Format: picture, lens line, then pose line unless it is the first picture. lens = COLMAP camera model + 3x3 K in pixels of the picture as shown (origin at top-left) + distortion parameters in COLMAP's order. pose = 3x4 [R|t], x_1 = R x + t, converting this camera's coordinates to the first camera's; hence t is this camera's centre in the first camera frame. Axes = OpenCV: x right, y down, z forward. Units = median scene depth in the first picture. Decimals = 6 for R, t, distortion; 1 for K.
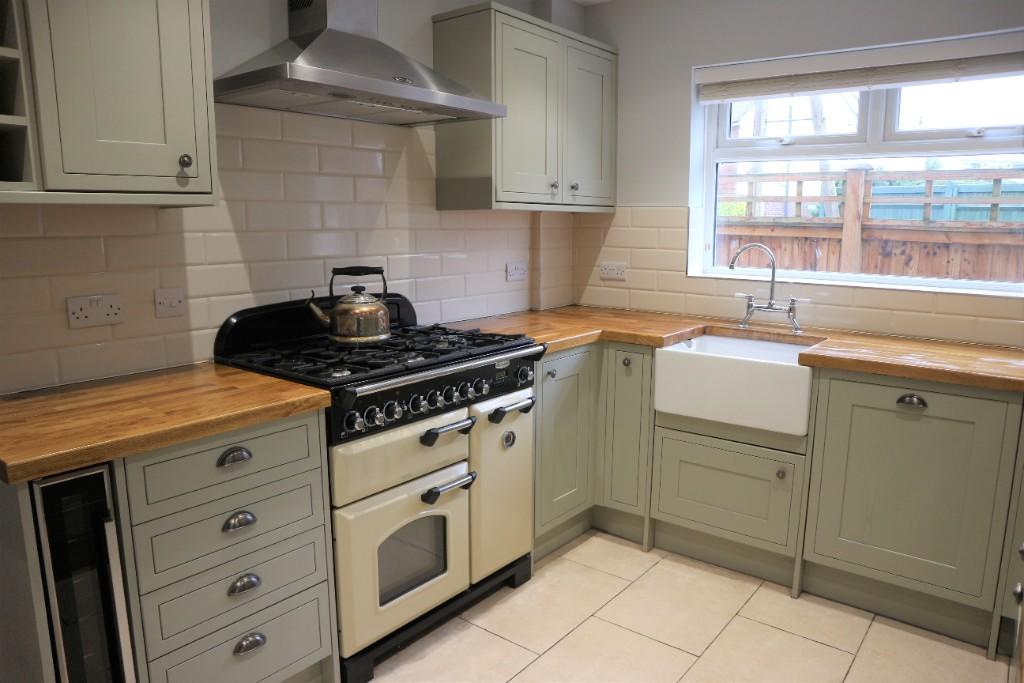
lens RADIAL K [[699.9, 0, 516.7], [0, 699.9, 340.6], [0, 0, 1]] dist [-0.114774, 0.057198]
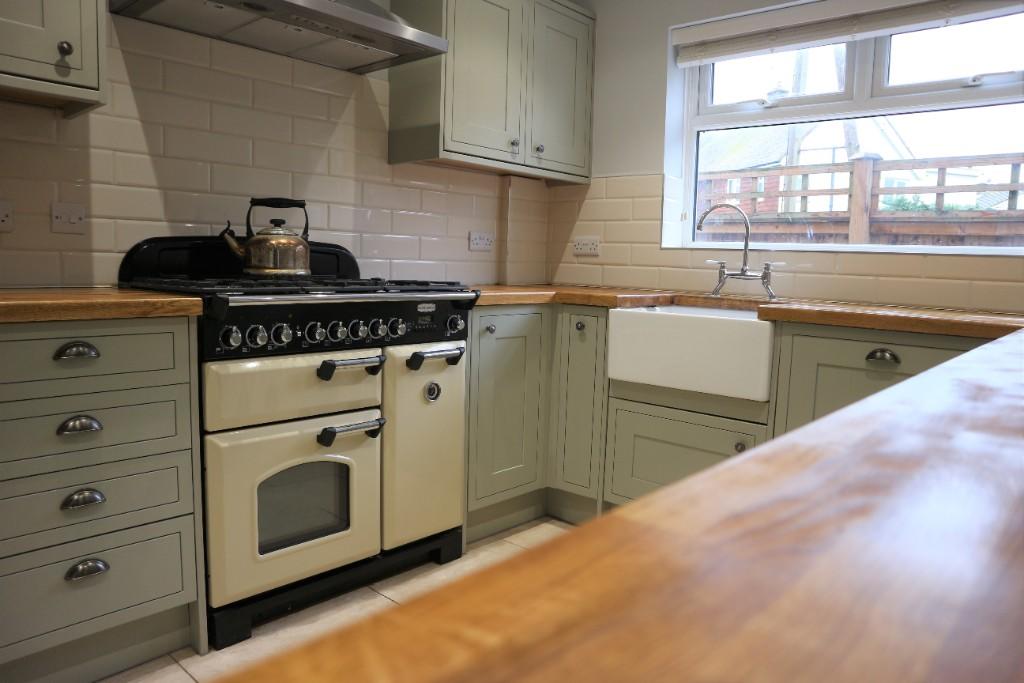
lens RADIAL K [[699.9, 0, 516.7], [0, 699.9, 340.6], [0, 0, 1]] dist [-0.114774, 0.057198]
pose [[0.997599, 0.033944, -0.060372, 0.134563], [-0.037478, 0.997589, -0.058402, 0.109932], [0.058244, 0.060524, 0.996466, 0.083135]]
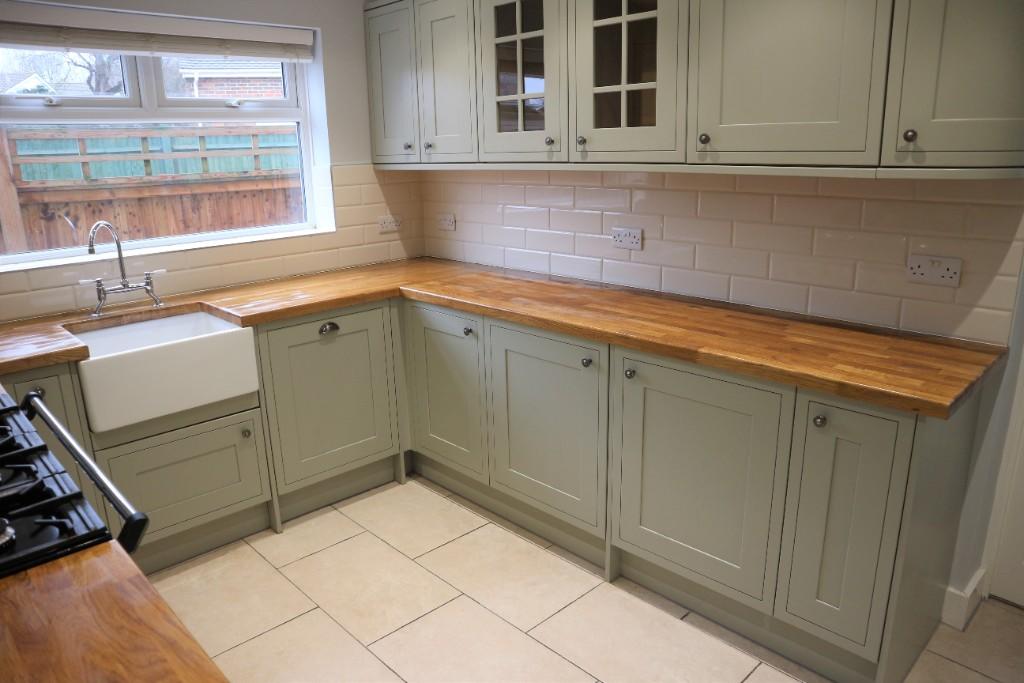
lens RADIAL K [[699.9, 0, 516.7], [0, 699.9, 340.6], [0, 0, 1]] dist [-0.114774, 0.057198]
pose [[0.126923, -0.269310, 0.954653, -0.482685], [0.185515, 0.951899, 0.243868, -0.109782], [-0.974410, 0.146150, 0.170779, 0.358232]]
